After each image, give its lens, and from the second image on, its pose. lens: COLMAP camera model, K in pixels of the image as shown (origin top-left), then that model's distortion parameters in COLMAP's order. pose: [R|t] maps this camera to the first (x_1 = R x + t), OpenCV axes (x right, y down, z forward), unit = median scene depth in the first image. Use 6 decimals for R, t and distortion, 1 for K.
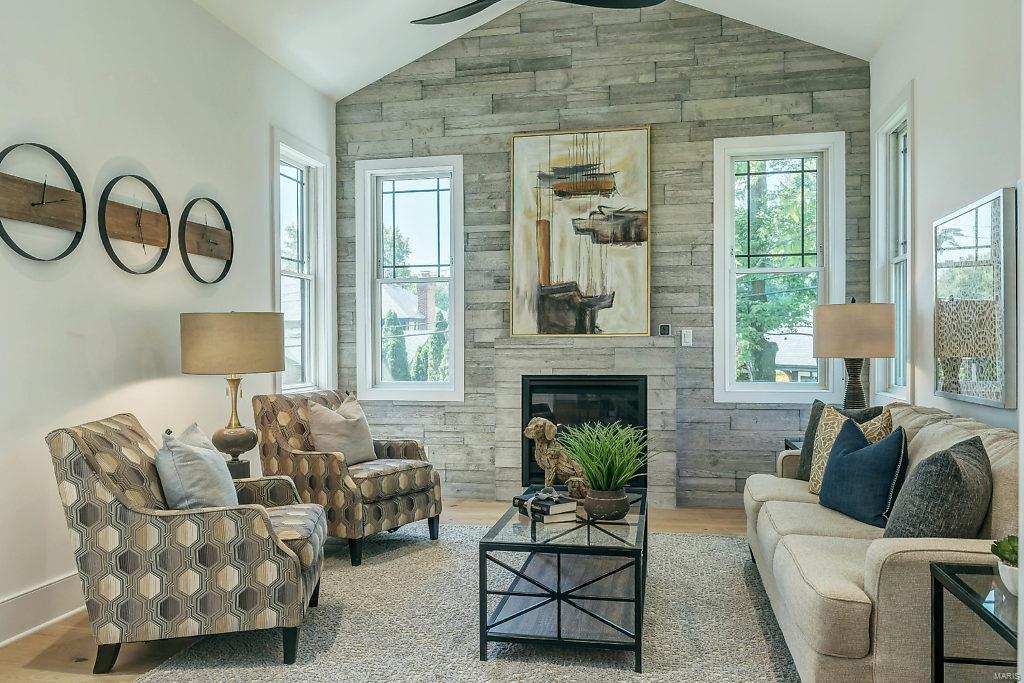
lens RADIAL K [[782.5, 0, 512.0], [0, 782.5, 341.5], [0, 0, 1]] dist [-0.002636, -0.000088]
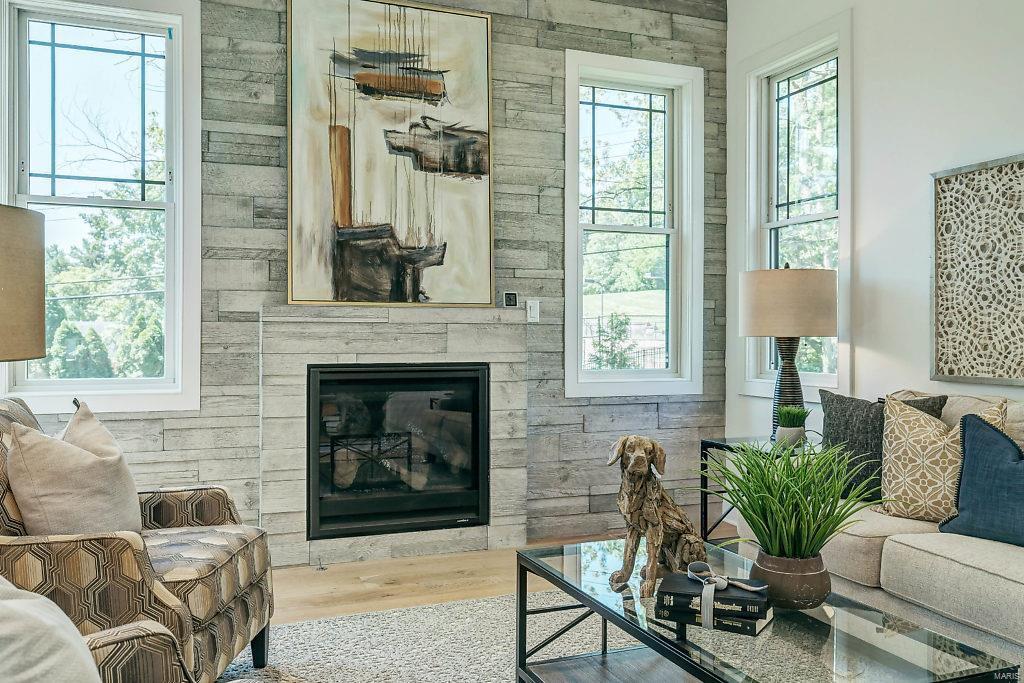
lens RADIAL K [[844.5, 0, 512.6], [0, 844.5, 329.9], [0, 0, 1]] dist [0.000256, 0.005156]
pose [[0.837235, 0.010339, 0.546746, -0.226269], [-0.009573, 0.999945, -0.004250, 0.016272], [-0.546760, -0.001676, 0.837288, 0.338933]]
